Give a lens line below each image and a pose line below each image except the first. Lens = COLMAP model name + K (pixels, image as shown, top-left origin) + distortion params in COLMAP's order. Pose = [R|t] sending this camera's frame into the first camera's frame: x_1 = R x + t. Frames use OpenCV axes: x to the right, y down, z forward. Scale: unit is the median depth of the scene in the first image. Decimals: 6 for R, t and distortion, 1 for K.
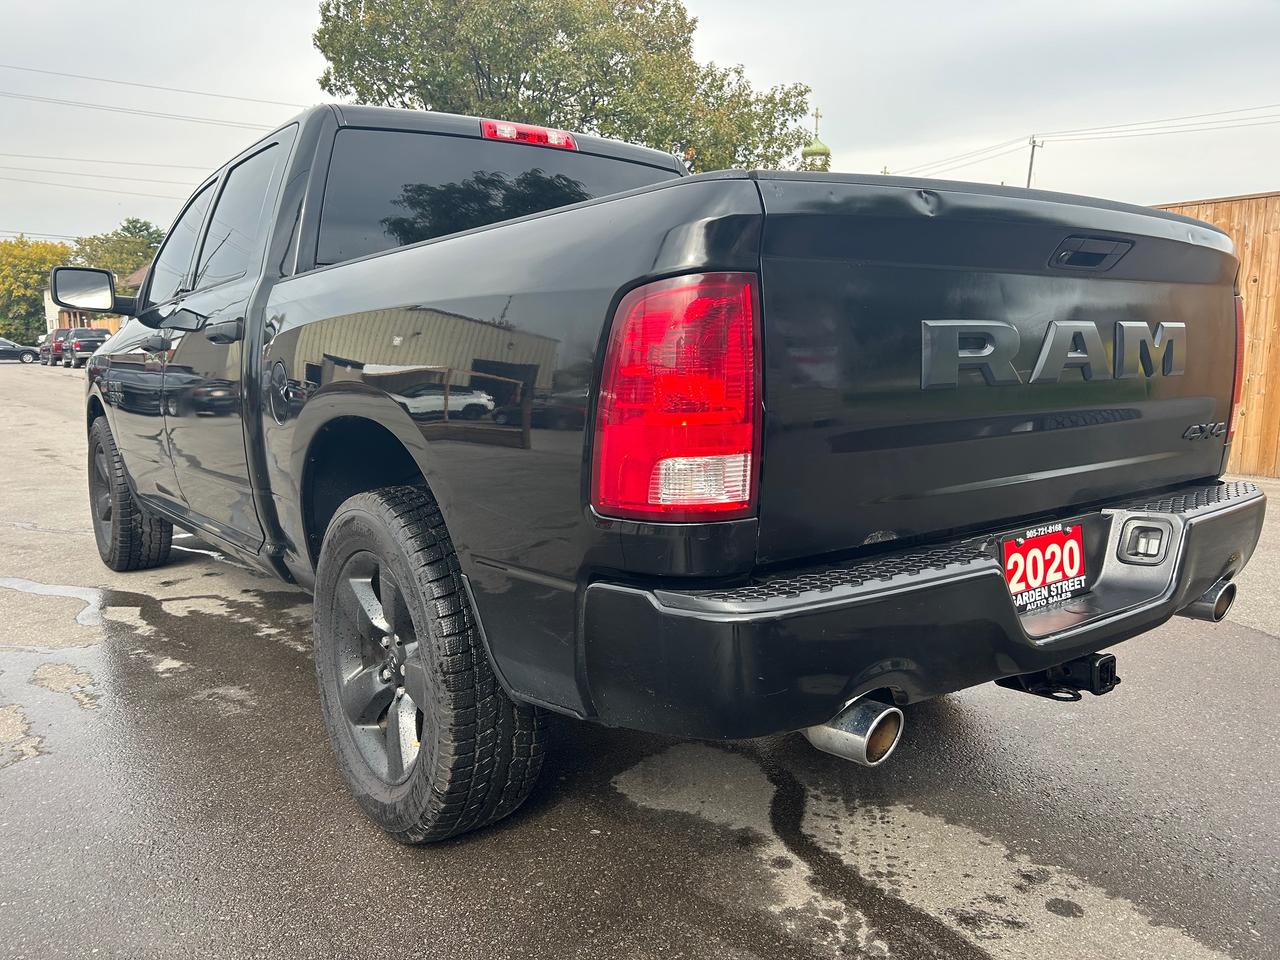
lens RADIAL K [[972.3, 0, 628.9], [0, 972.3, 478.9], [0, 0, 1]] dist [0.035384, -0.011676]
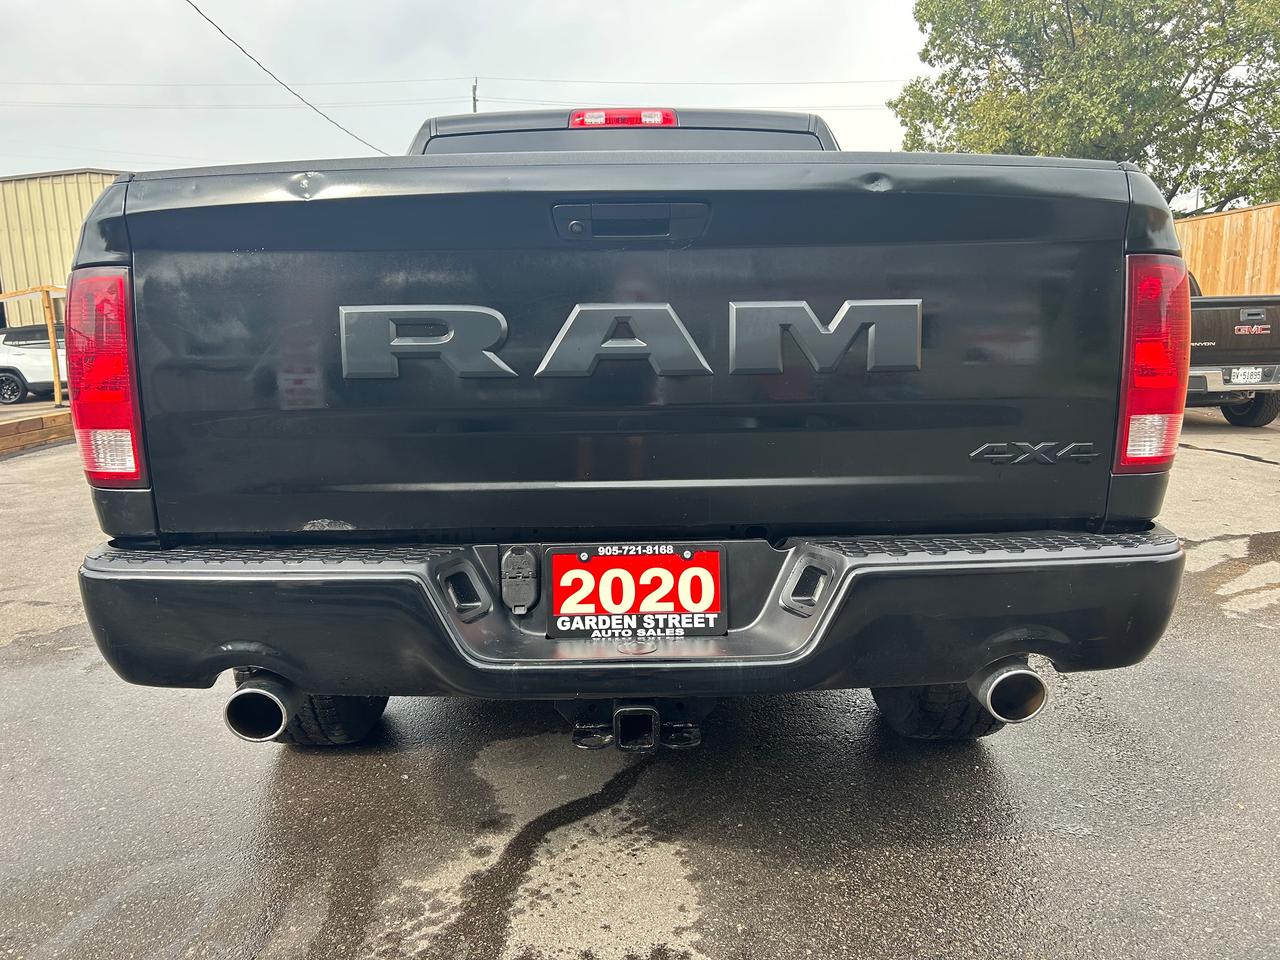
lens RADIAL K [[972.3, 0, 640.2], [0, 972.3, 475.7], [0, 0, 1]] dist [0.035384, -0.011676]
pose [[0.804684, 0.089076, -0.586983, 0.907124], [-0.075398, 0.996008, 0.047785, -0.051386], [0.588896, 0.005806, 0.808188, 0.315166]]
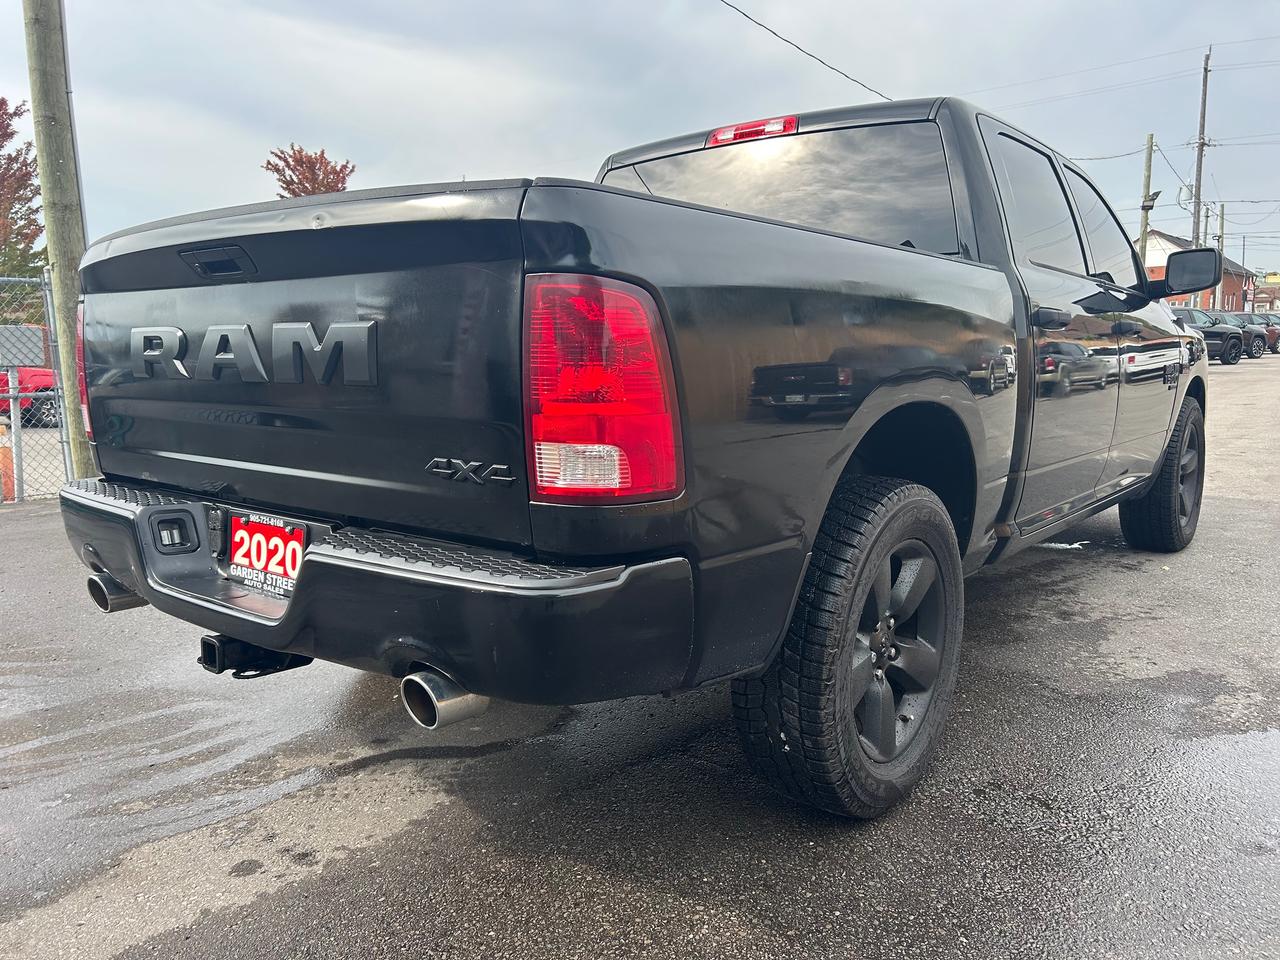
lens RADIAL K [[972.3, 0, 650.6], [0, 972.3, 478.5], [0, 0, 1]] dist [0.035384, -0.011676]
pose [[0.242905, 0.145262, -0.959112, 1.522641], [-0.123249, 0.985333, 0.118019, -0.167345], [0.962189, 0.089542, 0.257246, 1.111694]]
